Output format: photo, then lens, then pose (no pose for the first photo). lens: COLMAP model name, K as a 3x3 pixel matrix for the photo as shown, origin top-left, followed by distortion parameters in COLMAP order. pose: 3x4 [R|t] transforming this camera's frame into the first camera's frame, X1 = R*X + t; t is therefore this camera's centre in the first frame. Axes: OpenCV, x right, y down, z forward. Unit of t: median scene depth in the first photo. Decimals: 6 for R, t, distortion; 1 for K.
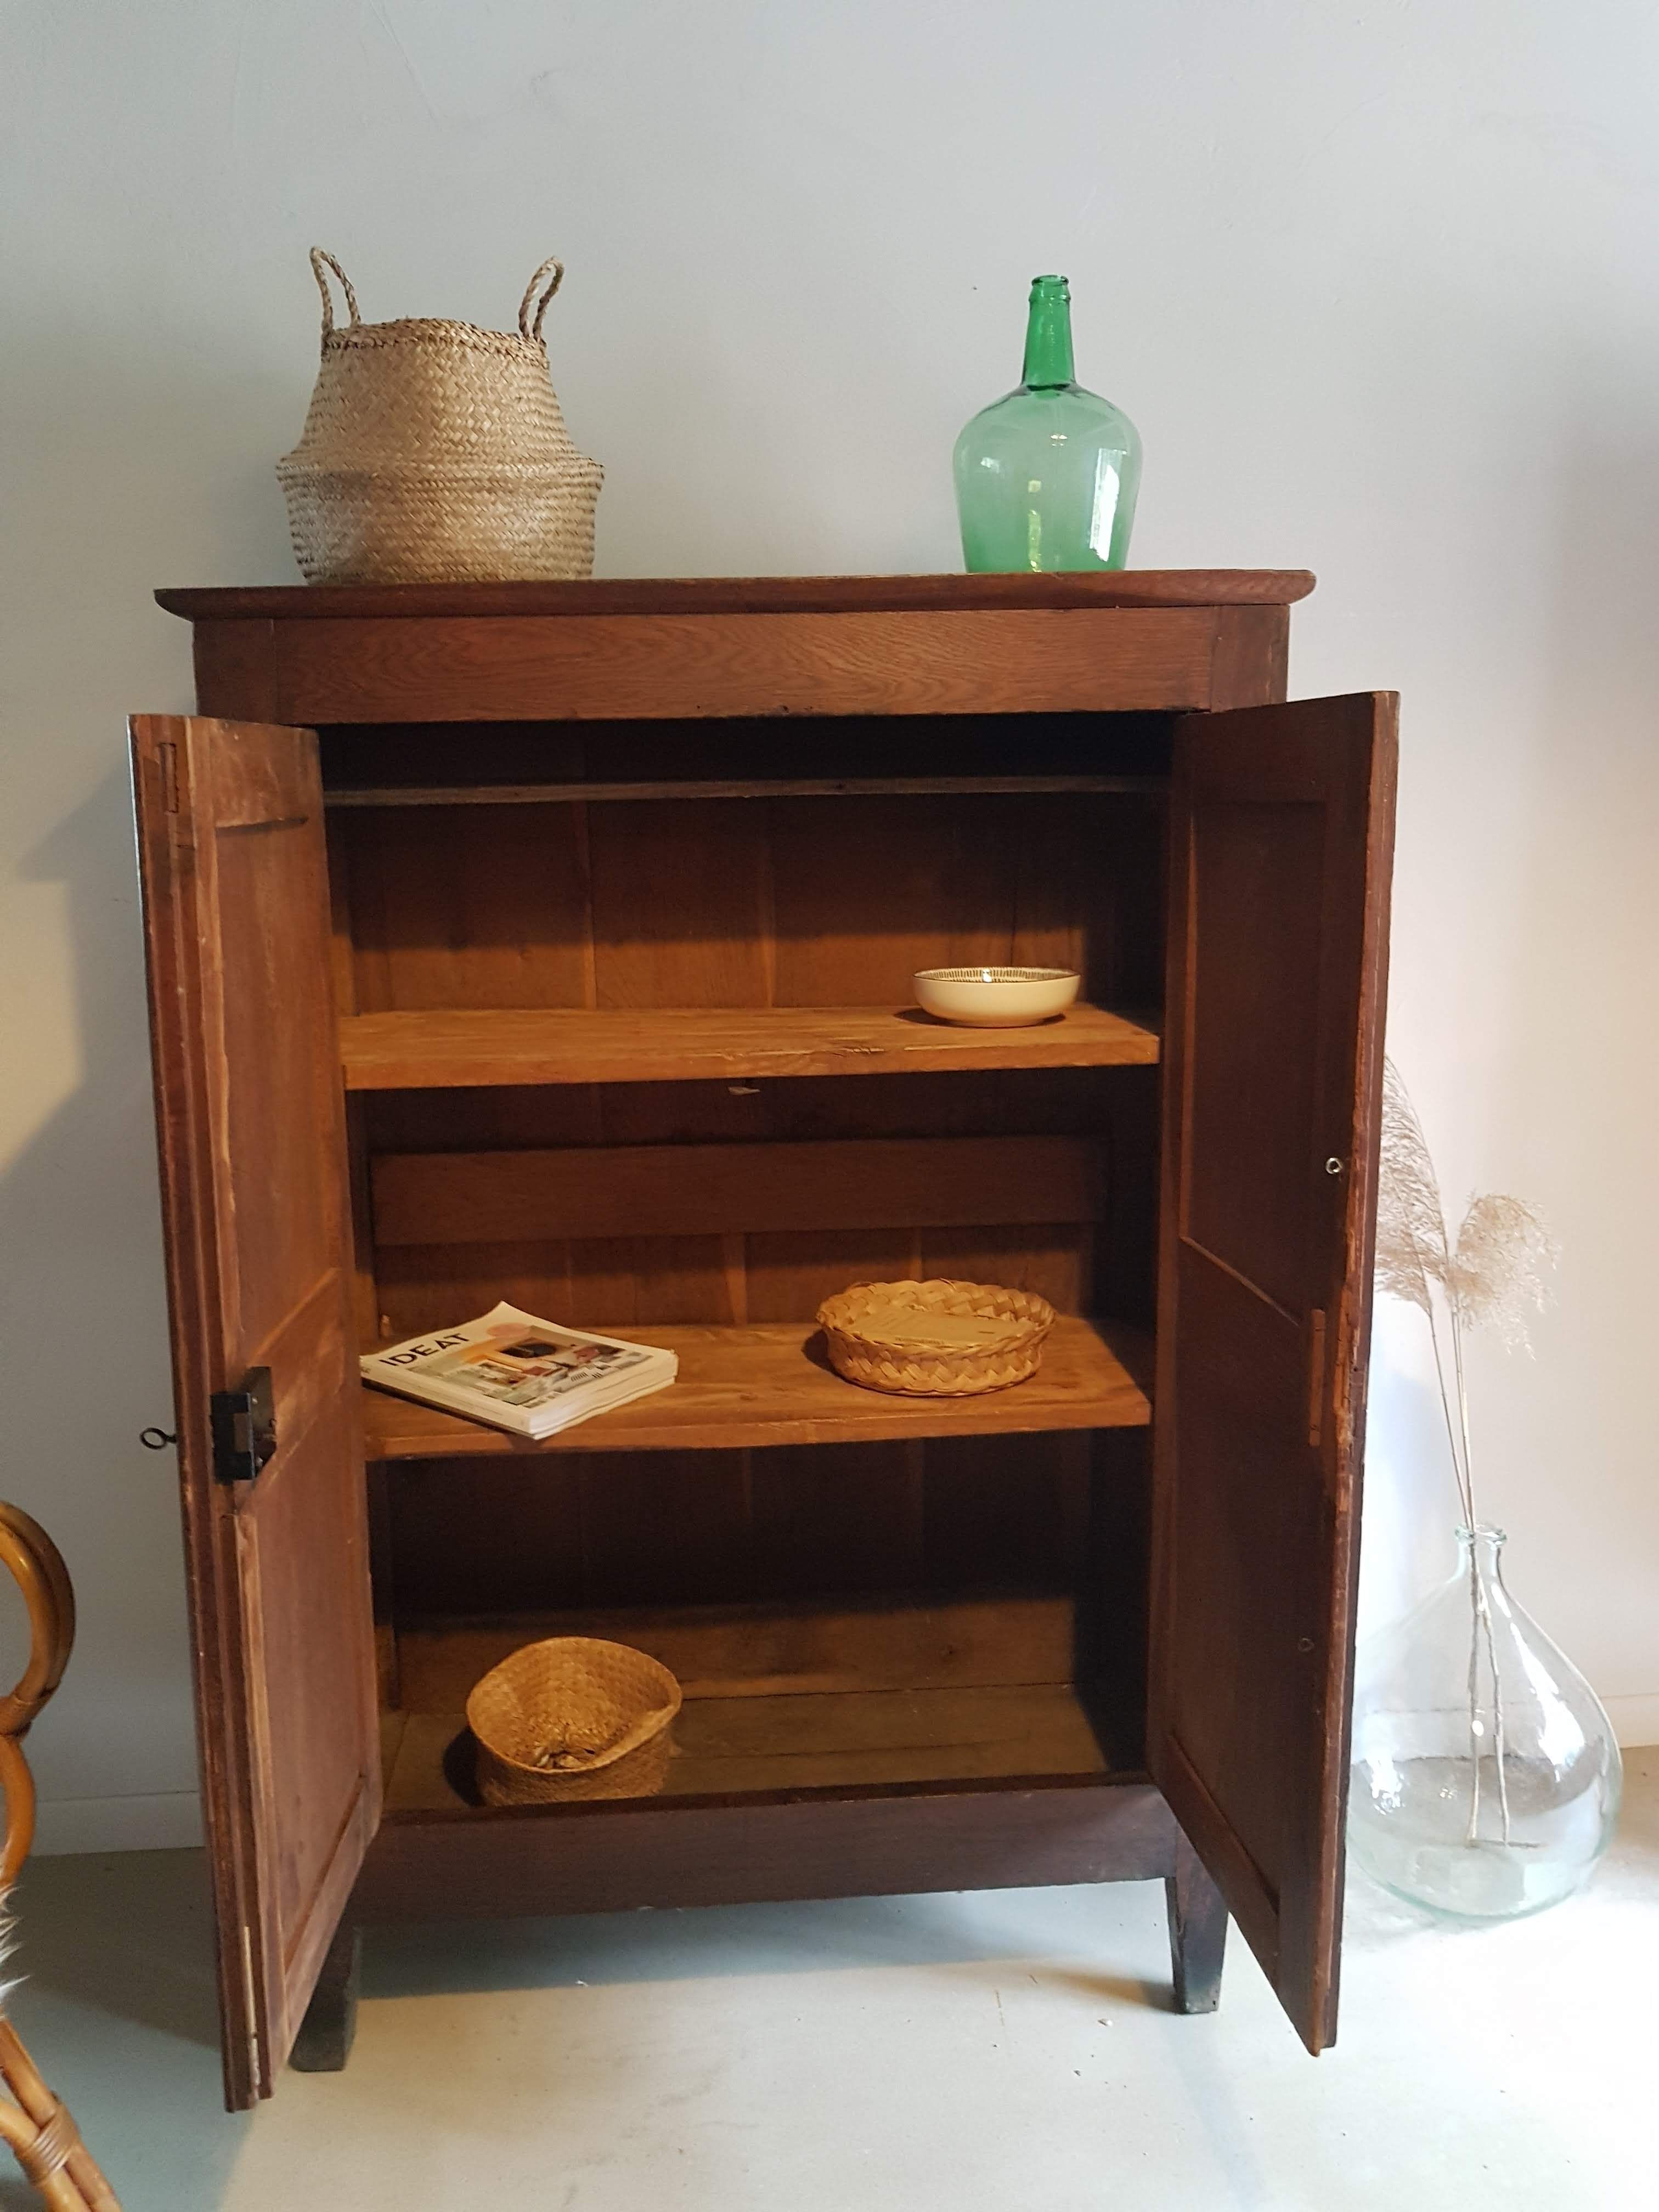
lens RADIAL K [[1748.3, 0, 804.8], [0, 1748.3, 1102.0], [0, 0, 1]] dist [-0.004155, -0.023765]
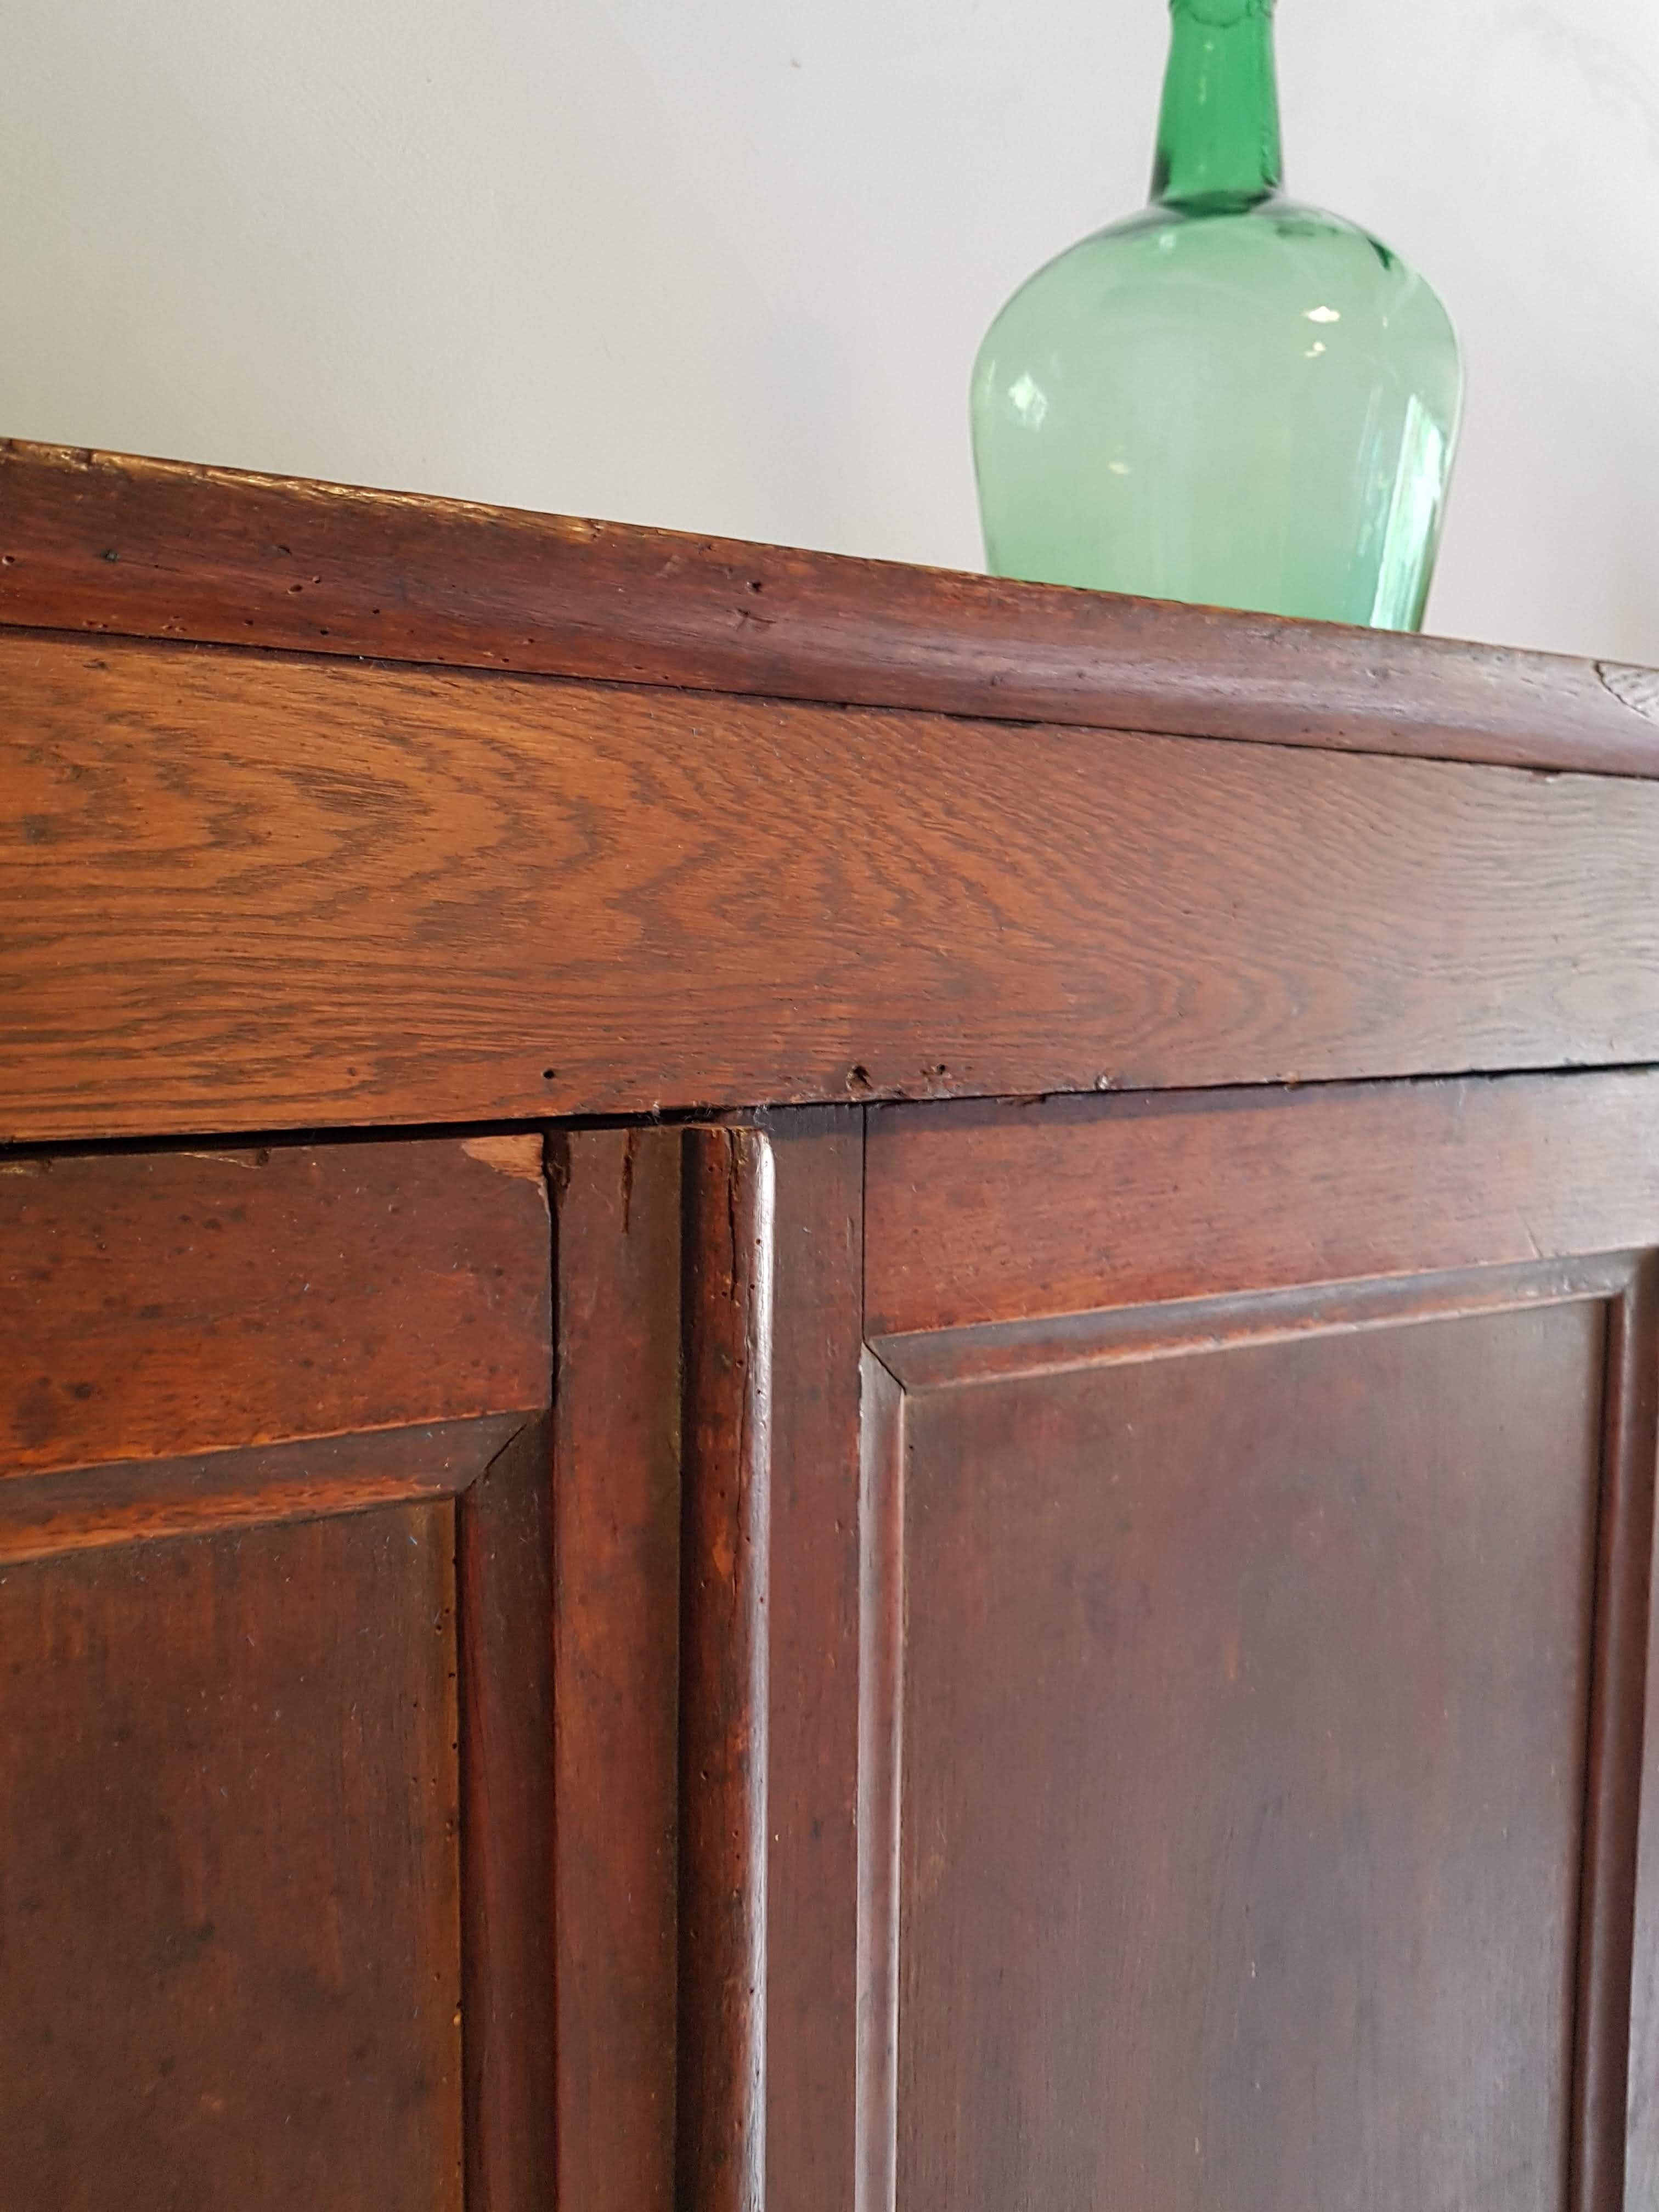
lens RADIAL K [[1748.3, 0, 786.9], [0, 1748.3, 1106.0], [0, 0, 1]] dist [-0.004155, -0.023765]
pose [[0.892340, -0.019645, 0.450936, -0.134821], [0.064767, 0.994287, -0.084848, -0.195670], [-0.446693, 0.104918, 0.888514, 0.761843]]
